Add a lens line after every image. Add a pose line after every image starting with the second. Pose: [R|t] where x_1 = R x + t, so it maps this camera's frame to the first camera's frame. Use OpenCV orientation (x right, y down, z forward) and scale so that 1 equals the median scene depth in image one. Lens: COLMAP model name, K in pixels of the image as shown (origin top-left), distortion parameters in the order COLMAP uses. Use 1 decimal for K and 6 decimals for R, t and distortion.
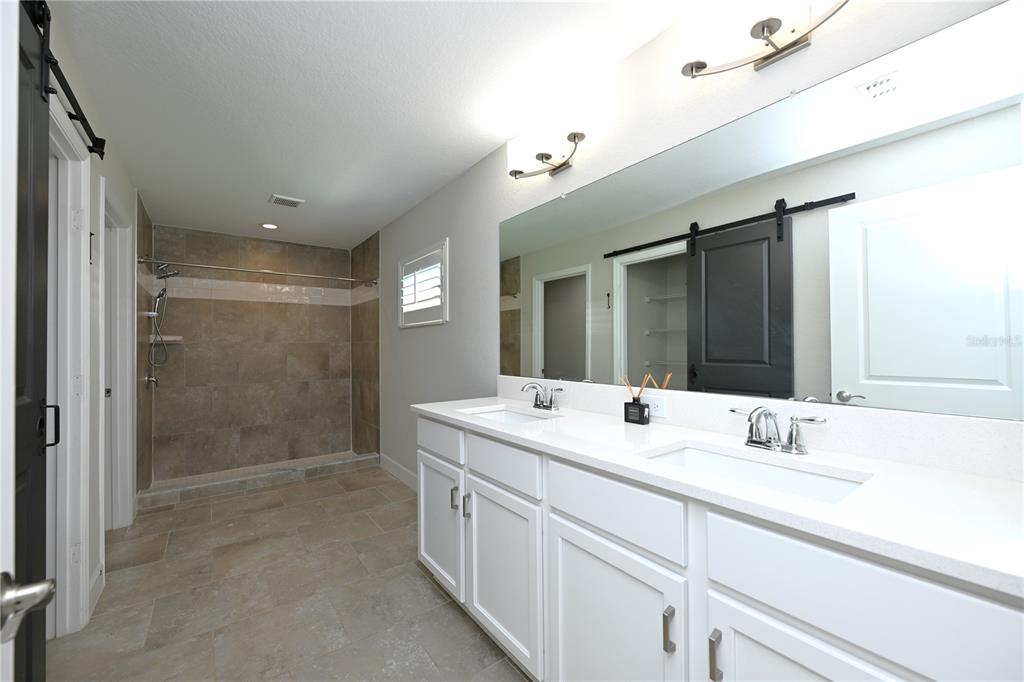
lens RADIAL K [[403.2, 0, 512.5], [0, 403.2, 340.2], [0, 0, 1]] dist [0.000658, 0.000034]
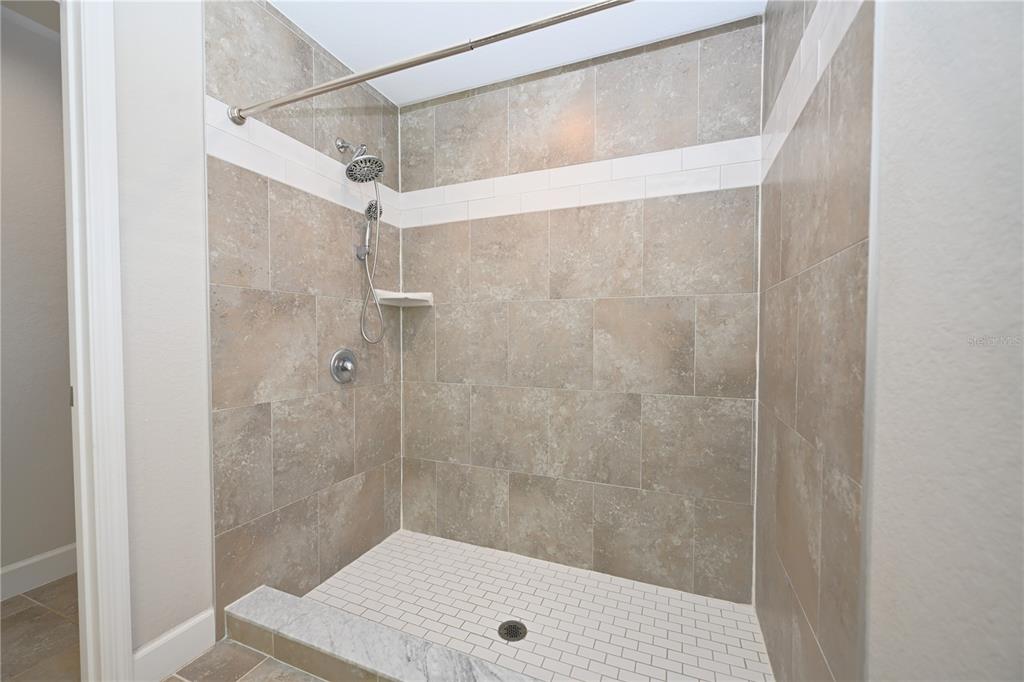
lens RADIAL K [[407.9, 0, 511.1], [0, 407.9, 346.7], [0, 0, 1]] dist [-0.000267, 0.000059]
pose [[0.514519, 0.034971, -0.856766, -0.249350], [0.007488, 0.998947, 0.045271, 0.038950], [0.857446, -0.029708, 0.513715, 0.752265]]
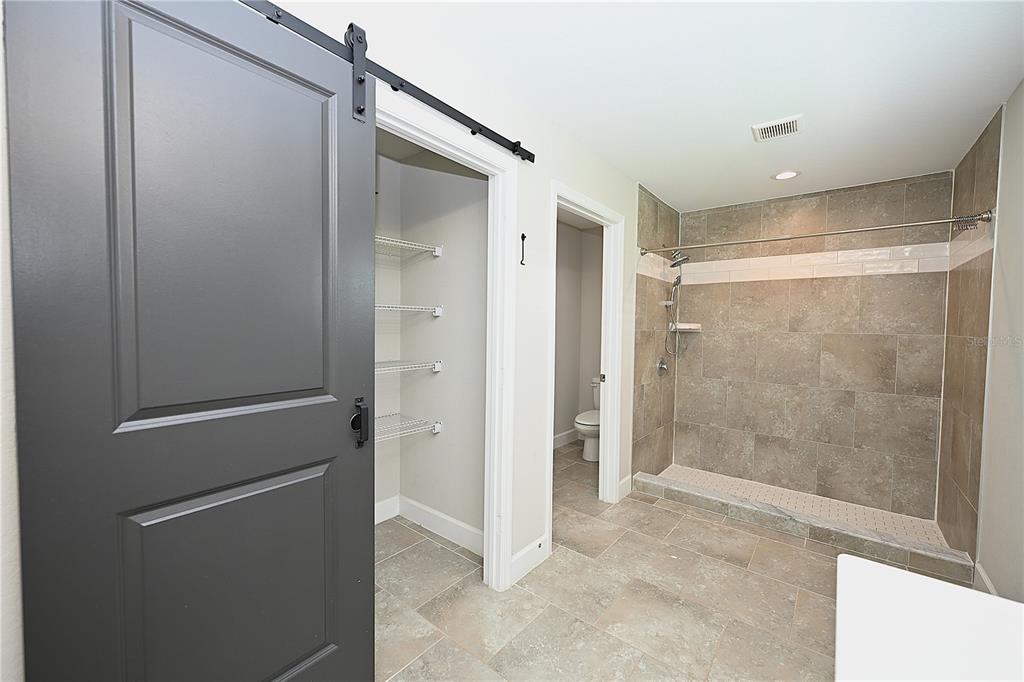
lens RADIAL K [[403.2, 0, 512.5], [0, 403.2, 340.2], [0, 0, 1]] dist [0.000658, 0.000034]
pose [[0.244855, 0.049544, -0.968293, 0.000819], [-0.000492, 0.998700, 0.050976, -0.019061], [0.969559, -0.012005, 0.244561, 0.313181]]
